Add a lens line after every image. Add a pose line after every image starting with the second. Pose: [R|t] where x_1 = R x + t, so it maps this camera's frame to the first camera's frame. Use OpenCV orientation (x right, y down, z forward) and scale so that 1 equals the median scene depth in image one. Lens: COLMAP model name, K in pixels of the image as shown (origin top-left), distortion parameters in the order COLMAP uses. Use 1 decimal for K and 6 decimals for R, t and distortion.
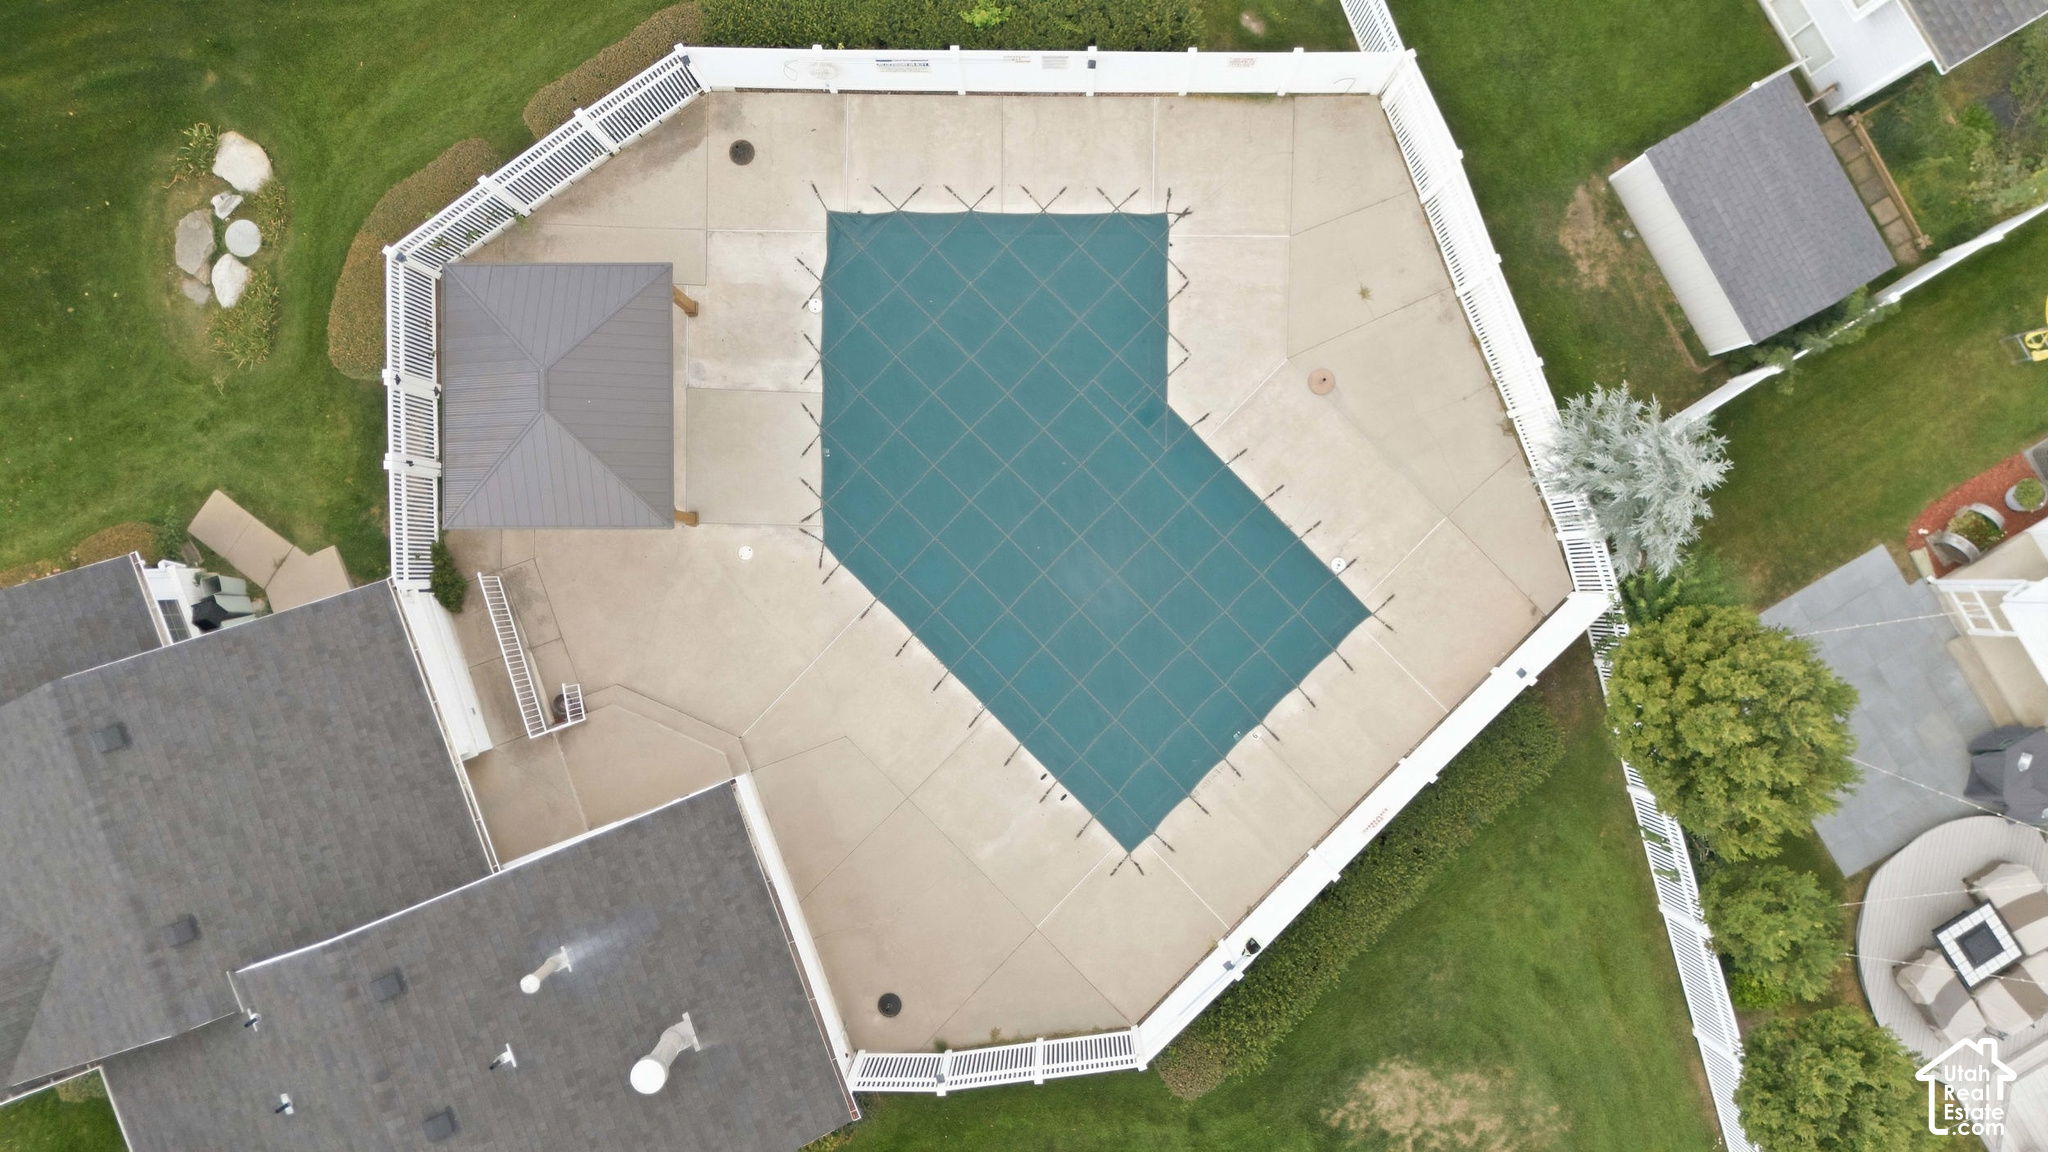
lens RADIAL K [[1494.3, 0, 1025.5], [0, 1494.3, 553.5], [0, 0, 1]] dist [0.104359, -0.065195]
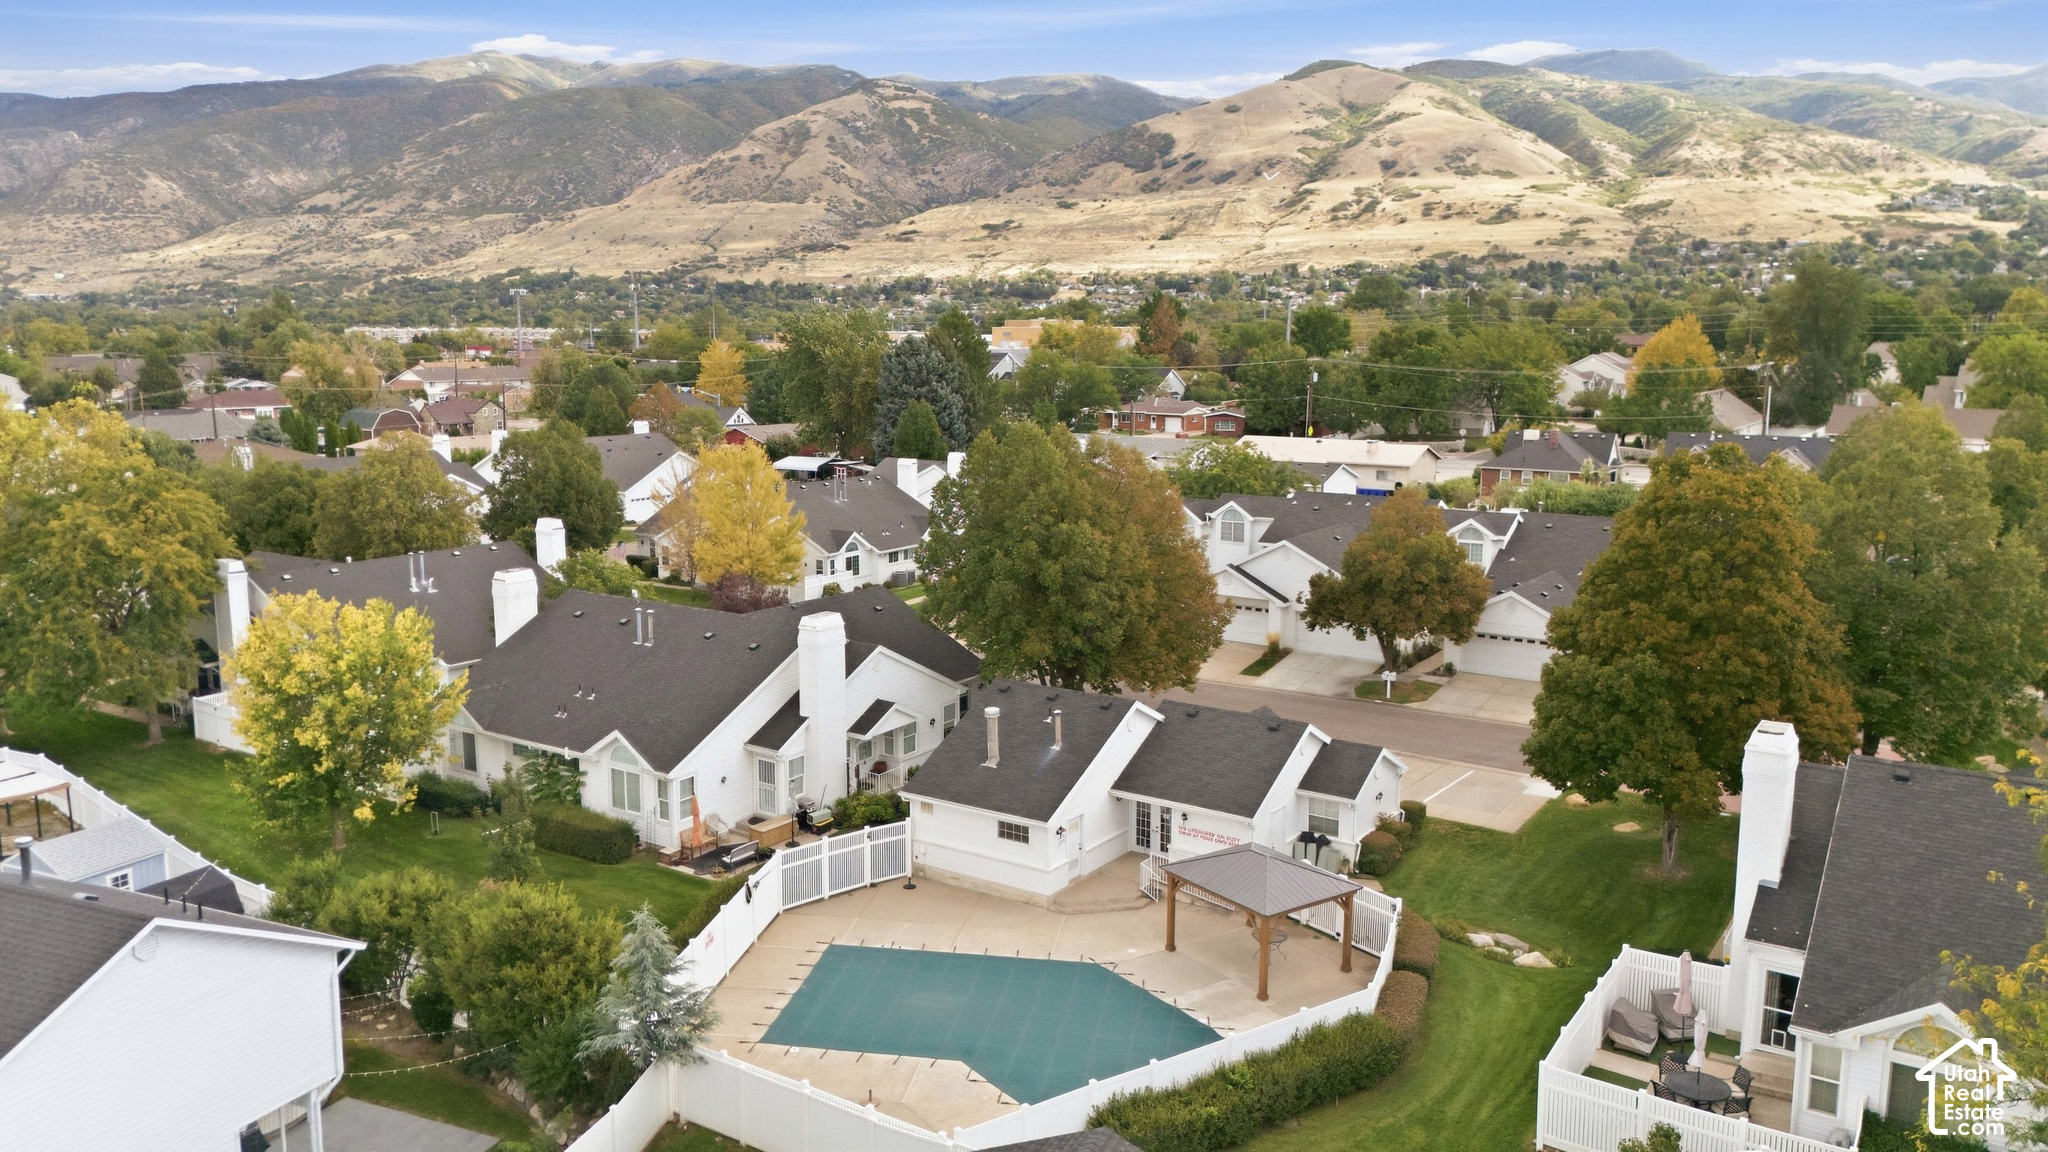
lens RADIAL K [[1494.3, 0, 1025.5], [0, 1494.3, 553.5], [0, 0, 1]] dist [0.104359, -0.065195]
pose [[-0.812904, 0.100966, -0.573580, 0.790236], [-0.582097, -0.109182, 0.805756, -1.190636], [0.018729, 0.988881, 0.147527, 0.343444]]
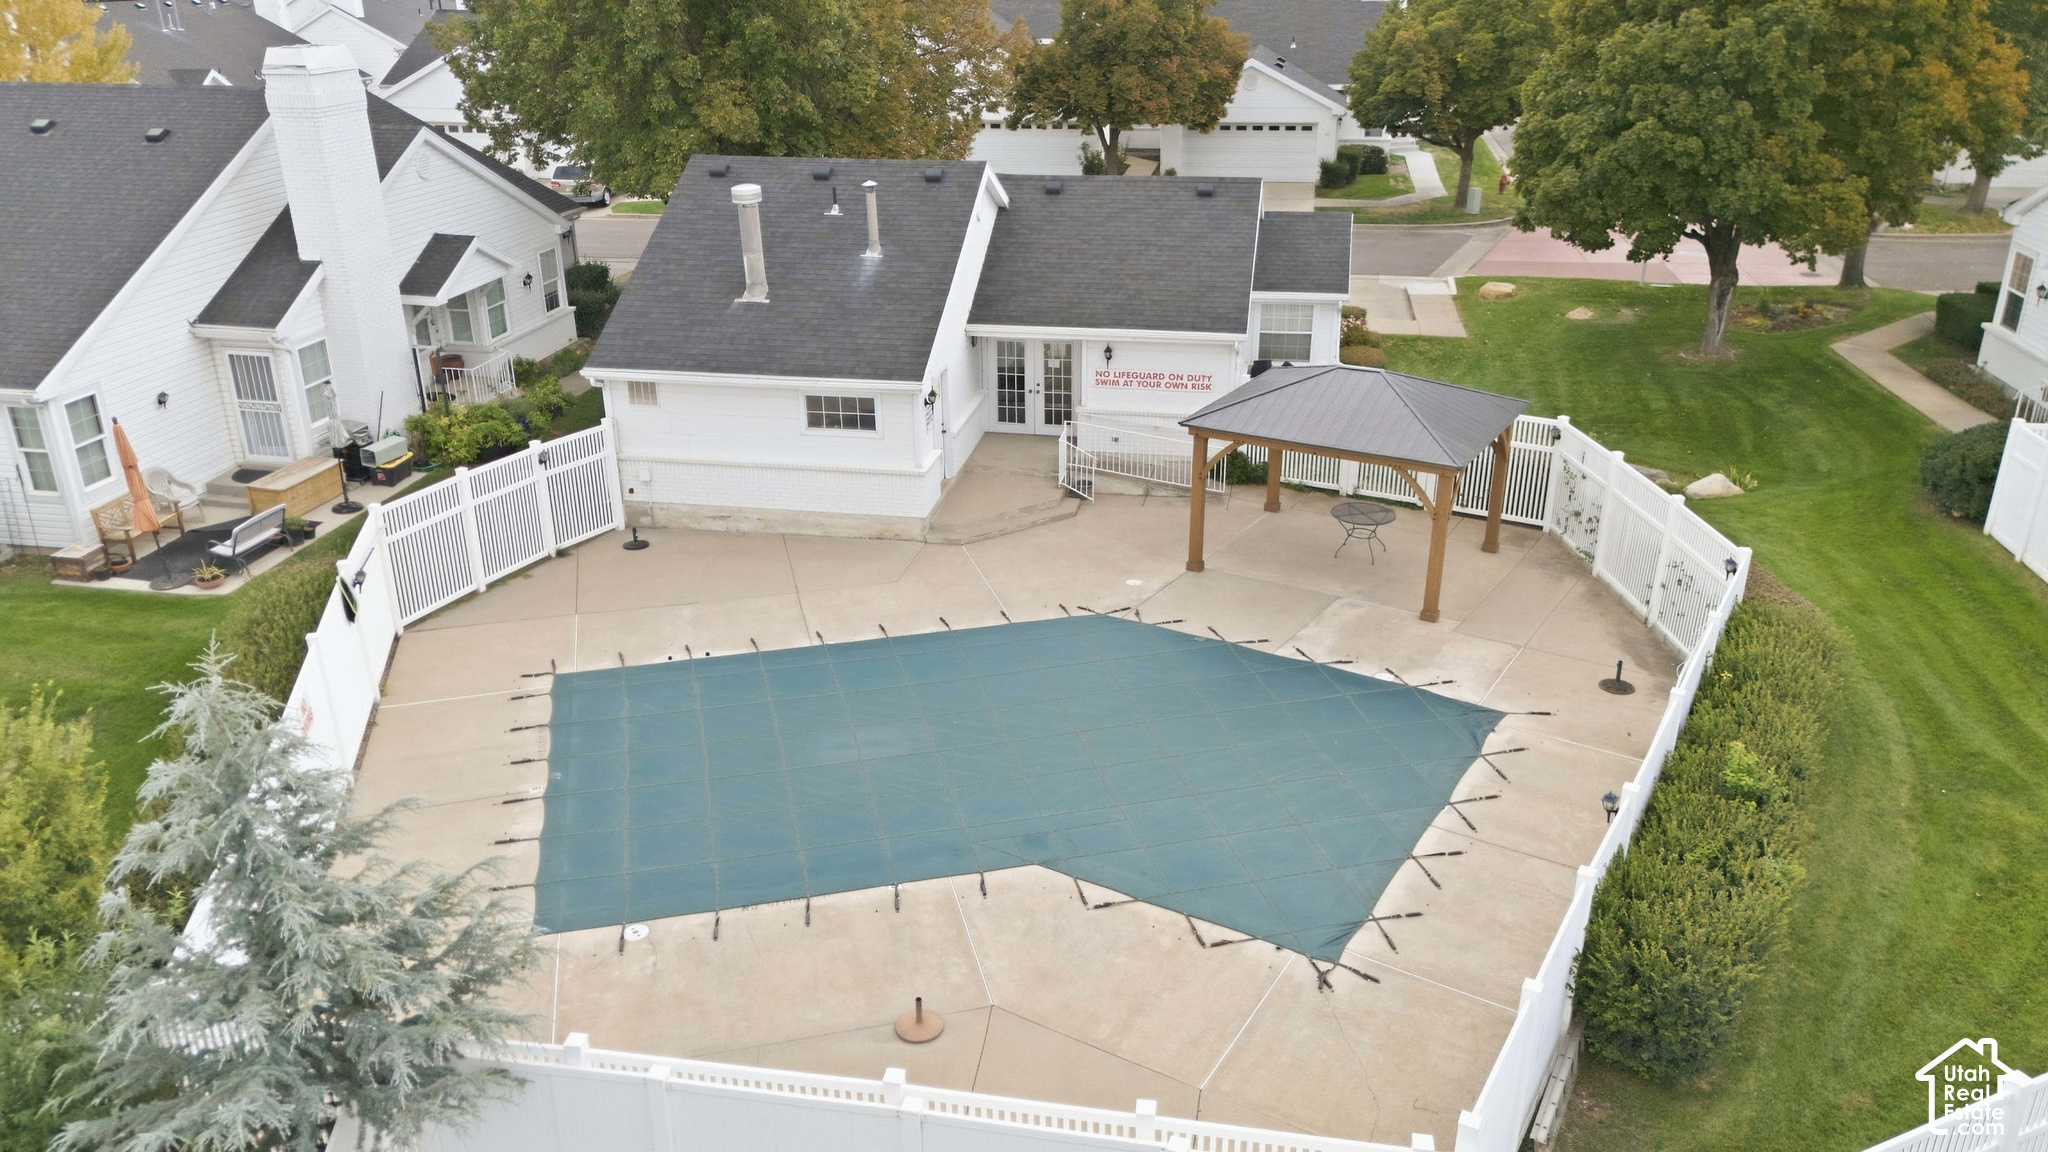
lens RADIAL K [[1507.4, 0, 1025.4], [0, 1507.4, 591.3], [0, 0, 1]] dist [0.054018, -0.003632]
pose [[-0.514693, 0.357762, -0.779165, 0.533703], [-0.856905, -0.184567, 0.481300, -0.370821], [0.028383, 0.915391, 0.401564, 0.654727]]
